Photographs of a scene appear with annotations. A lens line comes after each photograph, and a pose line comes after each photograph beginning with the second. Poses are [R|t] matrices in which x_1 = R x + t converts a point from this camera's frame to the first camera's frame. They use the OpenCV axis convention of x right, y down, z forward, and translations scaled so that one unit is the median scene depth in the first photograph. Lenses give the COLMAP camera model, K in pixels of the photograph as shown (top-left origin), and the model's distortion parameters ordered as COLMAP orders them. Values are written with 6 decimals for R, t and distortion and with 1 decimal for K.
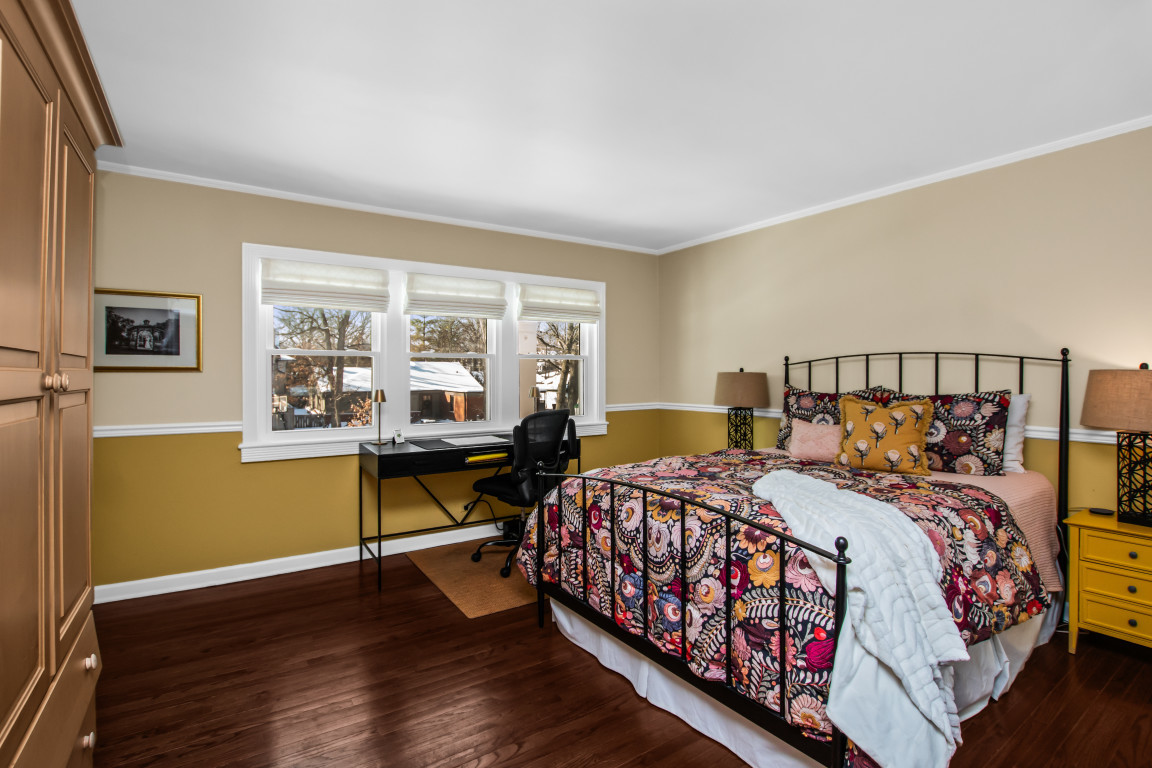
lens RADIAL K [[530.8, 0, 568.1], [0, 530.8, 365.8], [0, 0, 1]] dist [-0.000224, 0.000618]
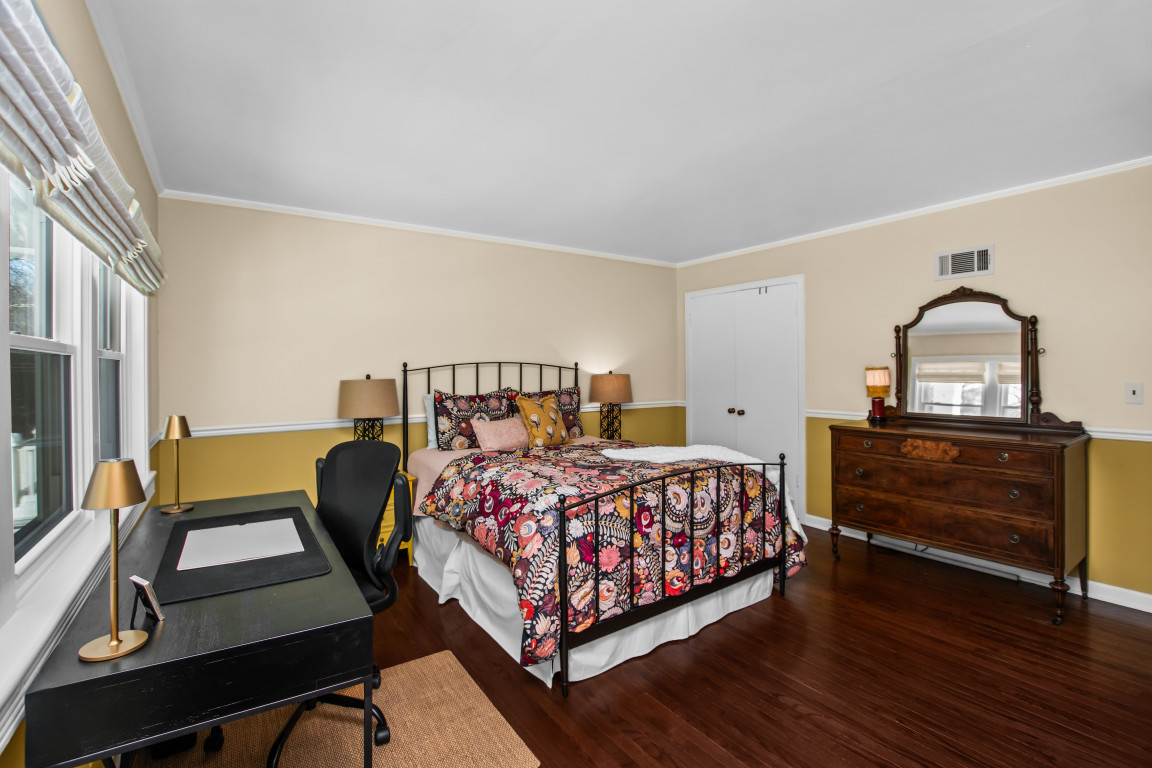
lens RADIAL K [[530.8, 0, 568.1], [0, 530.8, 365.8], [0, 0, 1]] dist [-0.000224, 0.000618]
pose [[-0.015691, 0.005851, 0.999860, -0.946457], [-0.003931, 0.999975, -0.005914, -0.010908], [-0.999869, -0.004023, -0.015668, 1.102073]]
